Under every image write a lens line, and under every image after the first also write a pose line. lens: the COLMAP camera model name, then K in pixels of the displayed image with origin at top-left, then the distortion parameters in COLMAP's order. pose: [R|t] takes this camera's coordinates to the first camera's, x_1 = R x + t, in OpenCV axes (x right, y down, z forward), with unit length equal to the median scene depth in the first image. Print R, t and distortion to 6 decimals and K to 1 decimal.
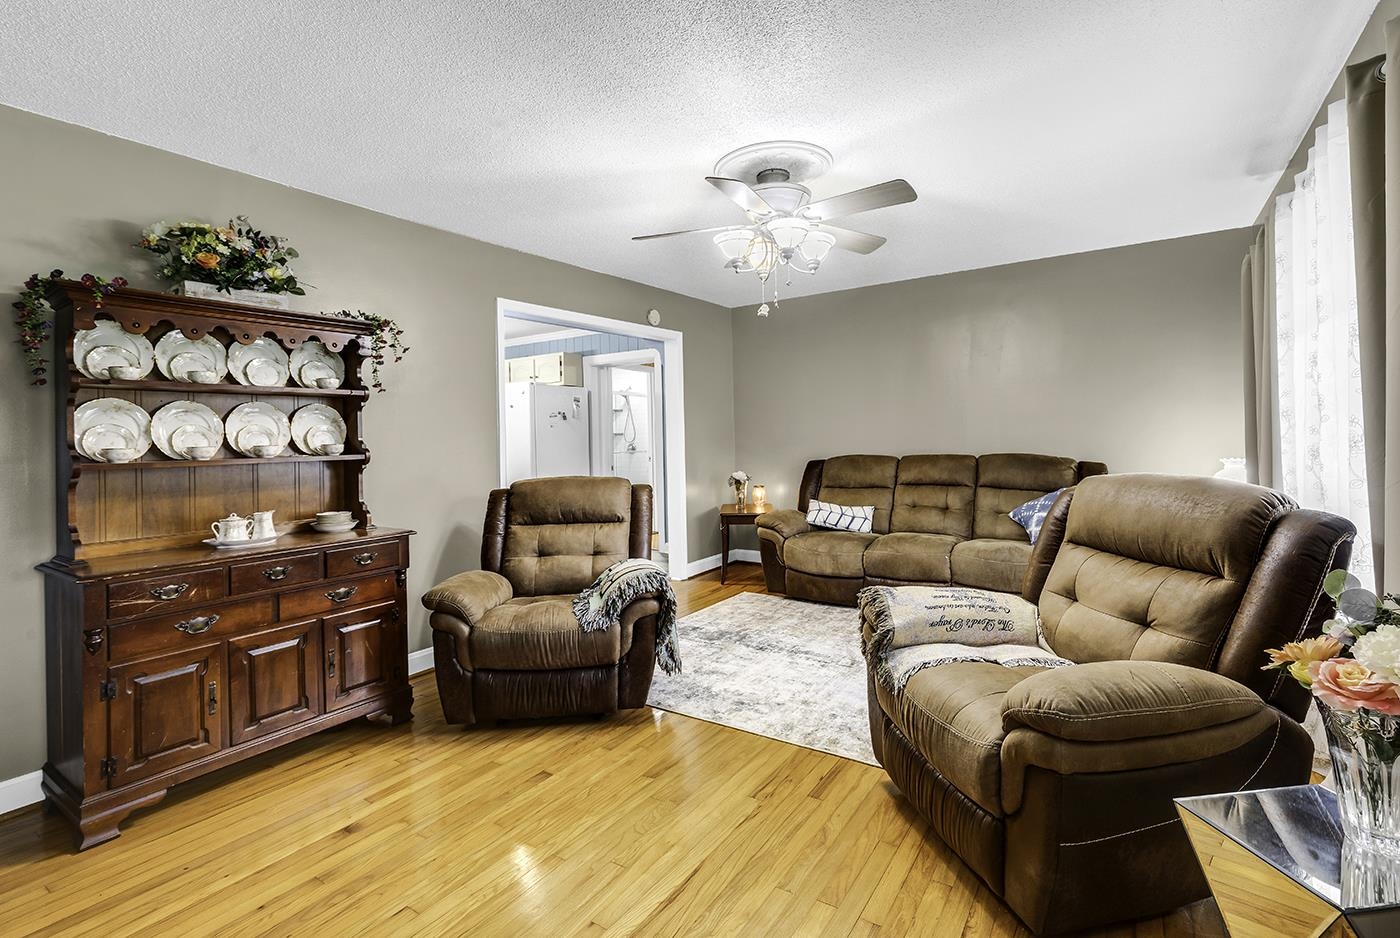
lens RADIAL K [[643.8, 0, 727.6], [0, 643.8, 442.7], [0, 0, 1]] dist [0.006609, -0.001783]
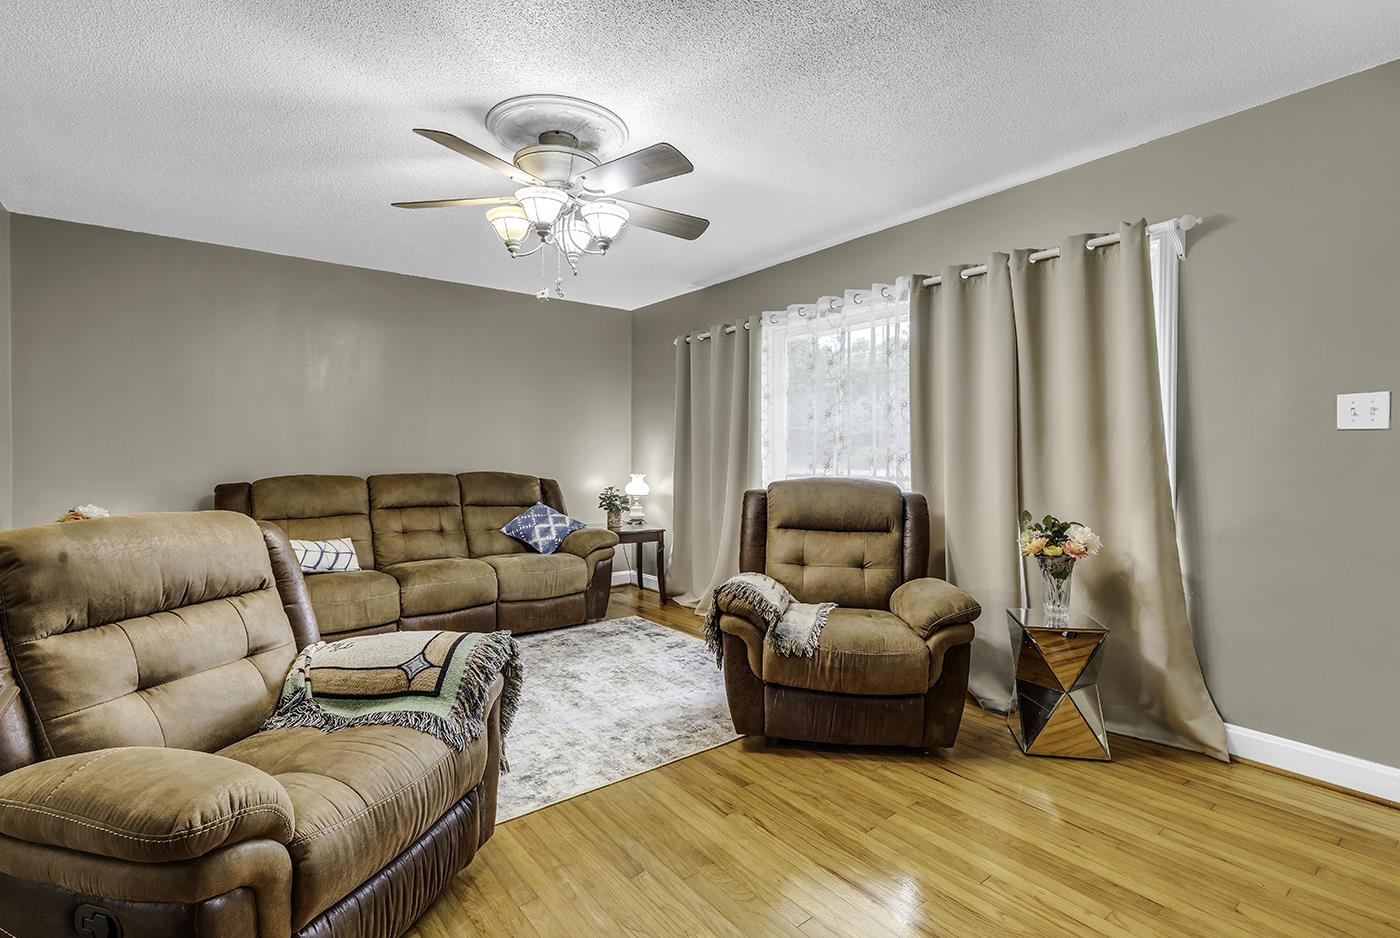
lens RADIAL K [[643.8, 0, 699.6], [0, 643.8, 473.8], [0, 0, 1]] dist [0.006609, -0.001783]
pose [[0.335560, -0.003658, 0.942012, -0.594971], [-0.001683, 0.999989, 0.004483, 0.020430], [-0.942017, -0.003089, 0.335550, 0.477012]]
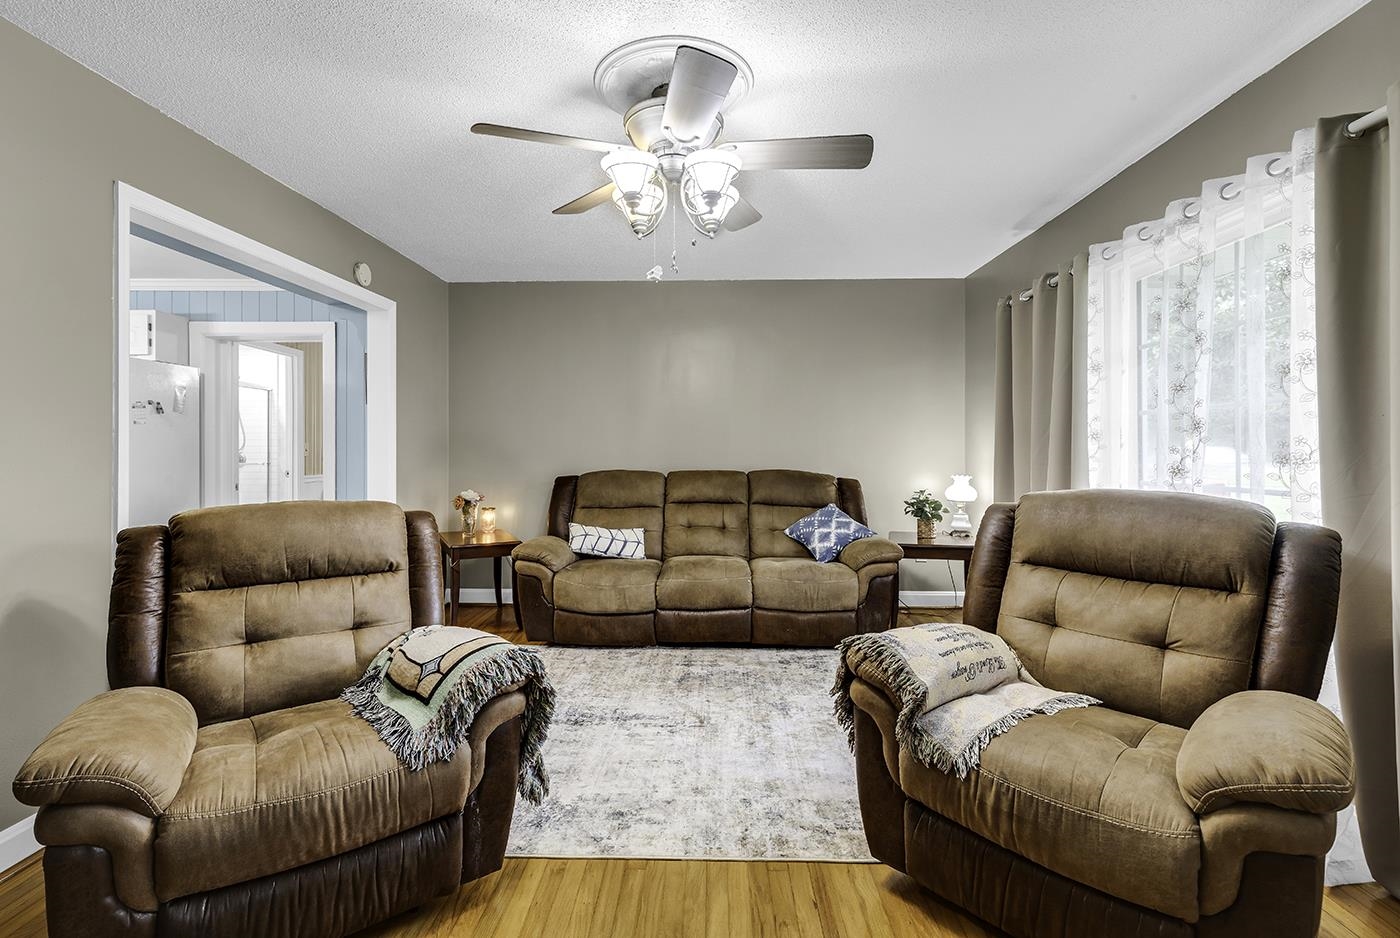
lens RADIAL K [[643.8, 0, 707.2], [0, 643.8, 457.7], [0, 0, 1]] dist [0.006609, -0.001783]
pose [[0.850961, 0.017694, 0.524930, -0.251354], [-0.016310, 0.999841, -0.007262, 0.010286], [-0.524975, -0.002382, 0.851114, 0.305363]]
